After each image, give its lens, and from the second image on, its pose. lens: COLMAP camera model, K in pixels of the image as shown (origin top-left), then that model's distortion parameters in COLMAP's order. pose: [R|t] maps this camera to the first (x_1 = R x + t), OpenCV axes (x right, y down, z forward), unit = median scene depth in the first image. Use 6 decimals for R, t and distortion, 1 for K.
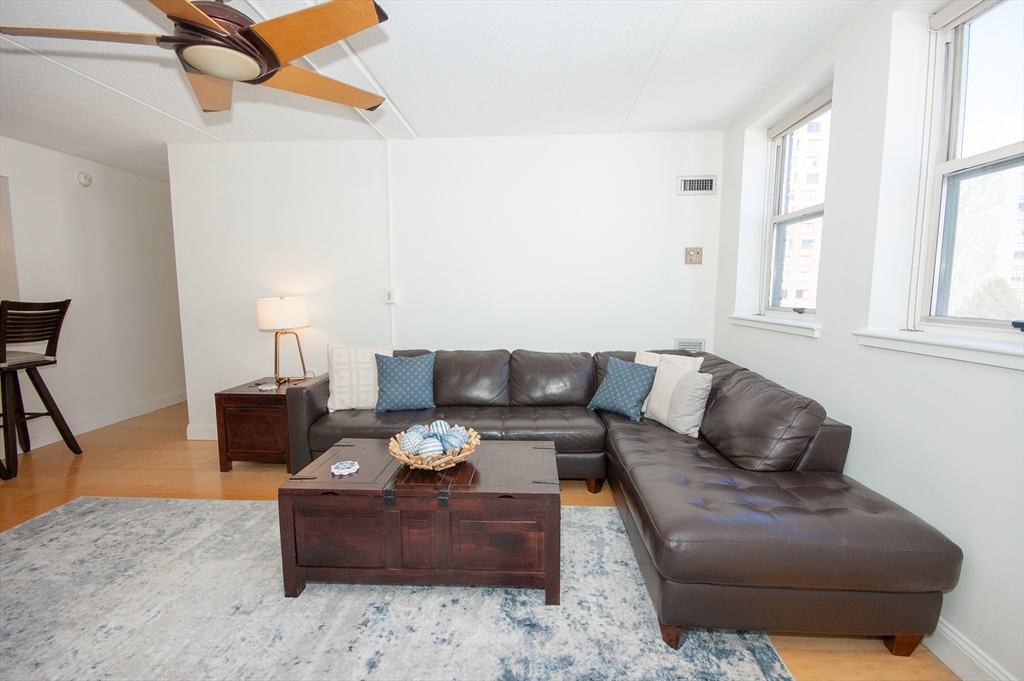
lens RADIAL K [[448.4, 0, 515.9], [0, 448.4, 342.8], [0, 0, 1]] dist [0.002853, -0.009638]
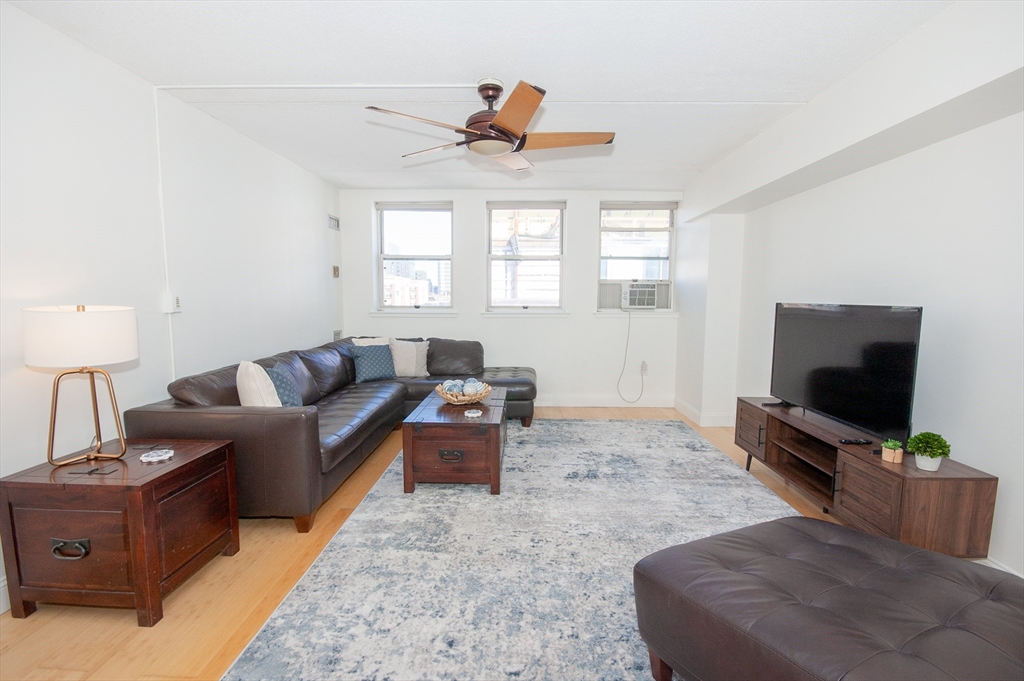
lens RADIAL K [[455.4, 0, 515.8], [0, 455.4, 345.0], [0, 0, 1]] dist [-0.011351, -0.000238]
pose [[-0.026247, -0.101191, 0.994521, -1.289878], [0.113568, 0.988121, 0.103537, -0.061188], [-0.993183, 0.115664, -0.014443, 0.580213]]
